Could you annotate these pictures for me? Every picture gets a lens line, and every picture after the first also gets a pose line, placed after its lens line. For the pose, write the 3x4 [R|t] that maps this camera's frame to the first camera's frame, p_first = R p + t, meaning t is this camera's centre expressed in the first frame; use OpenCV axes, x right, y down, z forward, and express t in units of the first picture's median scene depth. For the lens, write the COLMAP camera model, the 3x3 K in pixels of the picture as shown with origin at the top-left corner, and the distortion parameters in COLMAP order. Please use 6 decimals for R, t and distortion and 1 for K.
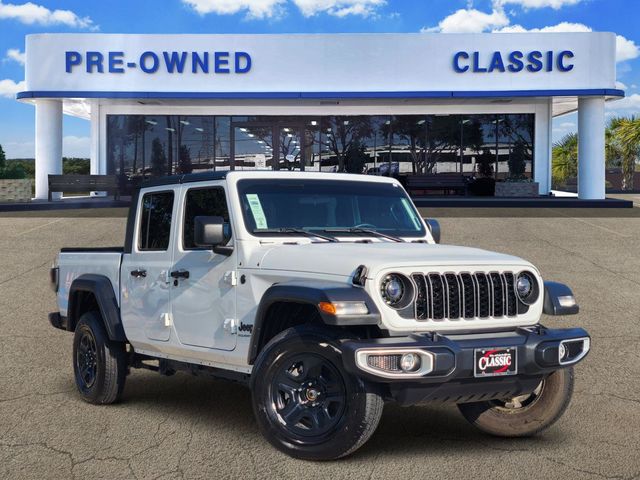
lens RADIAL K [[1201.3, 0, 308.8], [0, 1201.3, 239.9], [0, 0, 1]] dist [-0.255589, 2.060133]
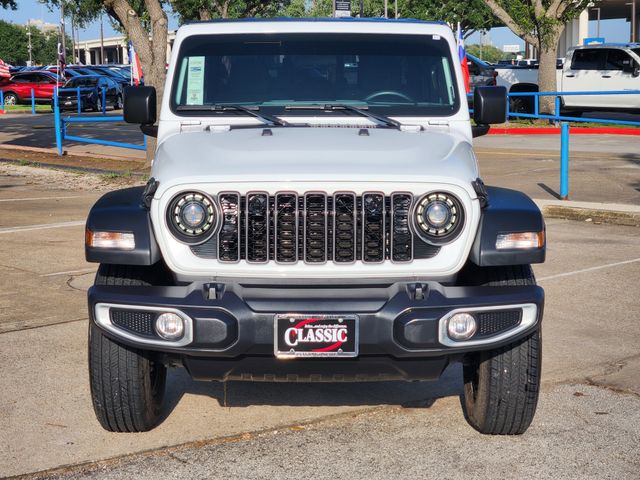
lens RADIAL K [[1201.3, 0, 308.8], [0, 1201.3, 239.9], [0, 0, 1]] dist [-0.255589, 2.060133]
pose [[0.856284, 0.086086, -0.509280, 0.479096], [0.000666, 0.985828, 0.167759, -0.059503], [0.516504, -0.143989, 0.844092, 0.446706]]
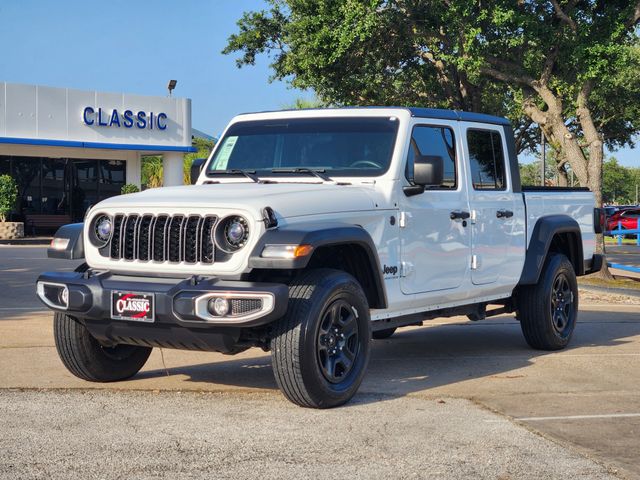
lens RADIAL K [[1201.3, 0, 308.8], [0, 1201.3, 239.9], [0, 0, 1]] dist [-0.255589, 2.060133]
pose [[0.465173, 0.043533, -0.884149, 1.073239], [0.001493, 0.998750, 0.049960, -0.000301], [0.885219, -0.024560, 0.464527, 0.670007]]
